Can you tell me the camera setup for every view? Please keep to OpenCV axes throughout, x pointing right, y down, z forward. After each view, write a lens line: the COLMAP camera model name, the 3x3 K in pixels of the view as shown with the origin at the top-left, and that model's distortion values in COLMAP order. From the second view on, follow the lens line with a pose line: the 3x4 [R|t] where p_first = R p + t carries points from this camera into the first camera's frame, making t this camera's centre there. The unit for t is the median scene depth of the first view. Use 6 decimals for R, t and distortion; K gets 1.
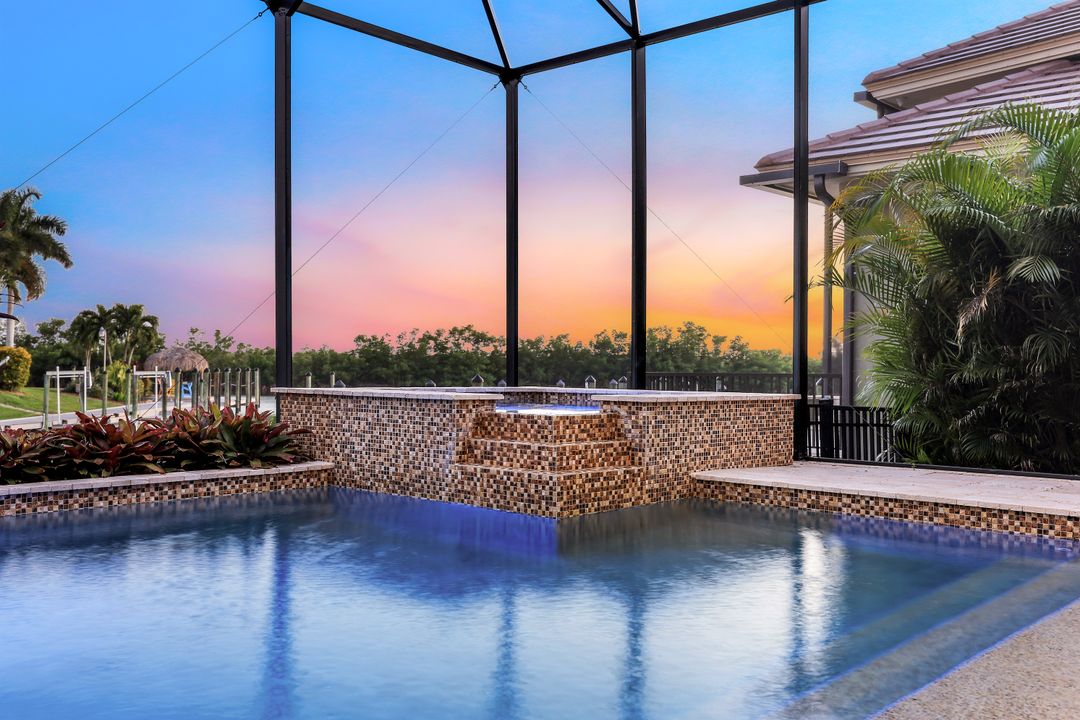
lens RADIAL K [[1027.9, 0, 540.0], [0, 1027.9, 360.0], [0, 0, 1]] dist [0.002183, 0.004242]
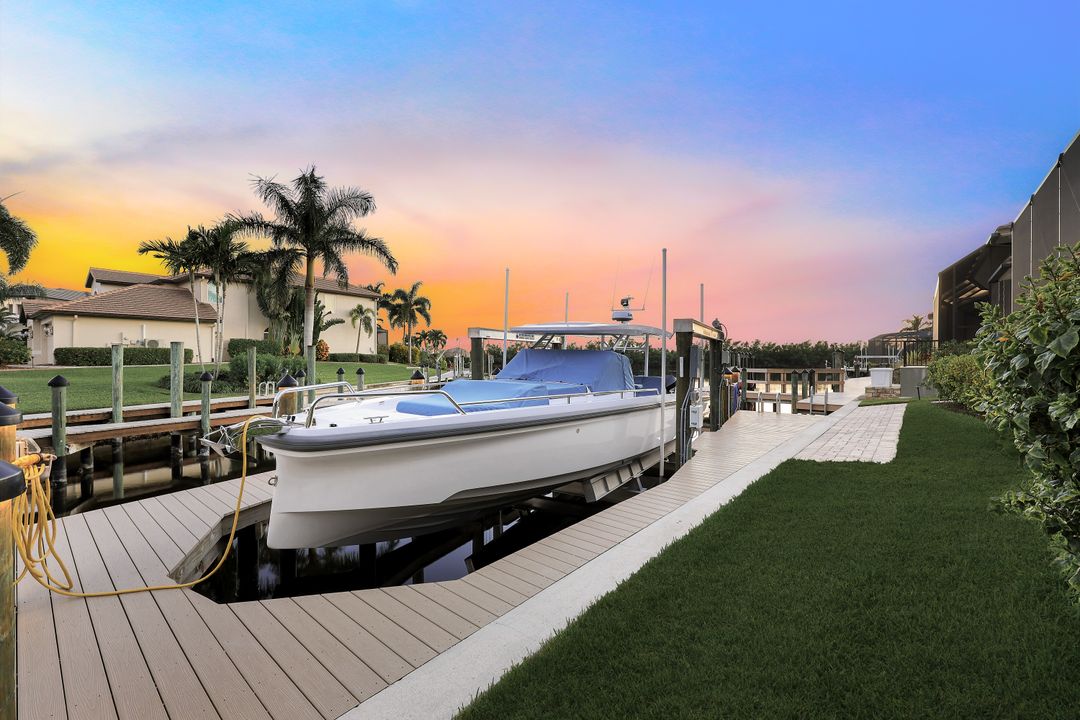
lens RADIAL K [[451.0, 0, 540.0], [0, 451.0, 360.0], [0, 0, 1]] dist [0.001761, -0.000072]
pose [[0.999703, -0.011163, 0.021654, -1.685517], [0.010977, 0.999902, 0.008718, 0.075432], [-0.021749, -0.008477, 0.999728, -0.234320]]
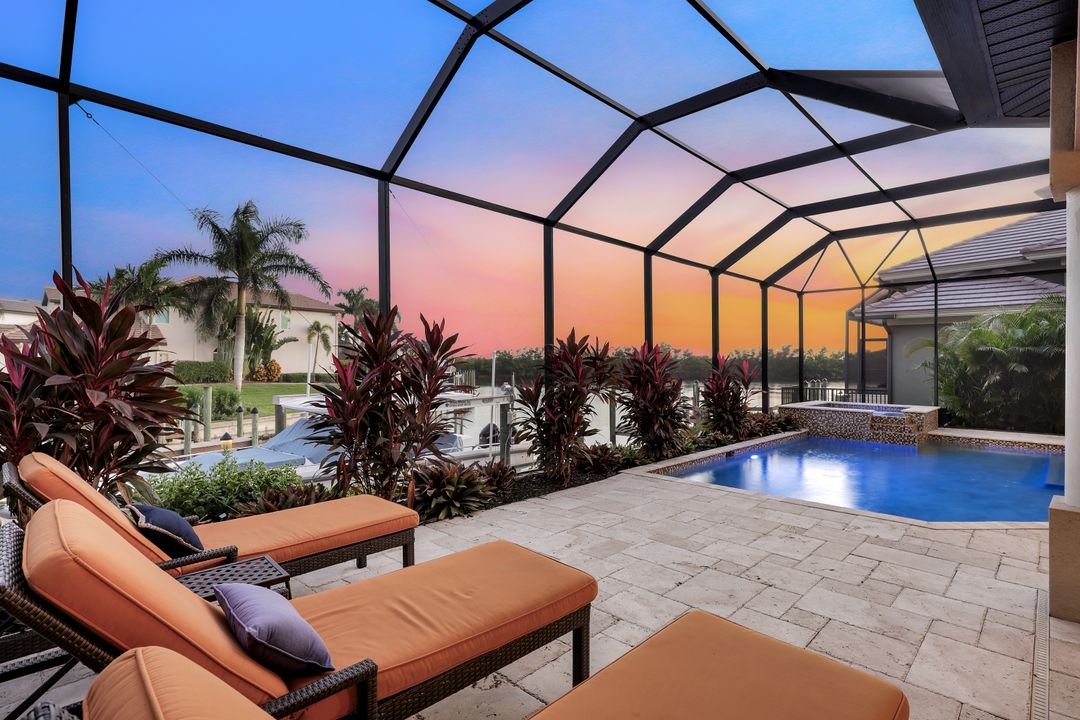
lens RADIAL K [[531.9, 0, 540.0], [0, 531.9, 360.0], [0, 0, 1]] dist [0.000984, 0.000445]
pose [[0.998932, -0.007138, -0.045660, -0.893648], [0.007213, 0.999973, 0.001476, -0.120834], [0.045648, -0.001804, 0.998956, -0.695106]]
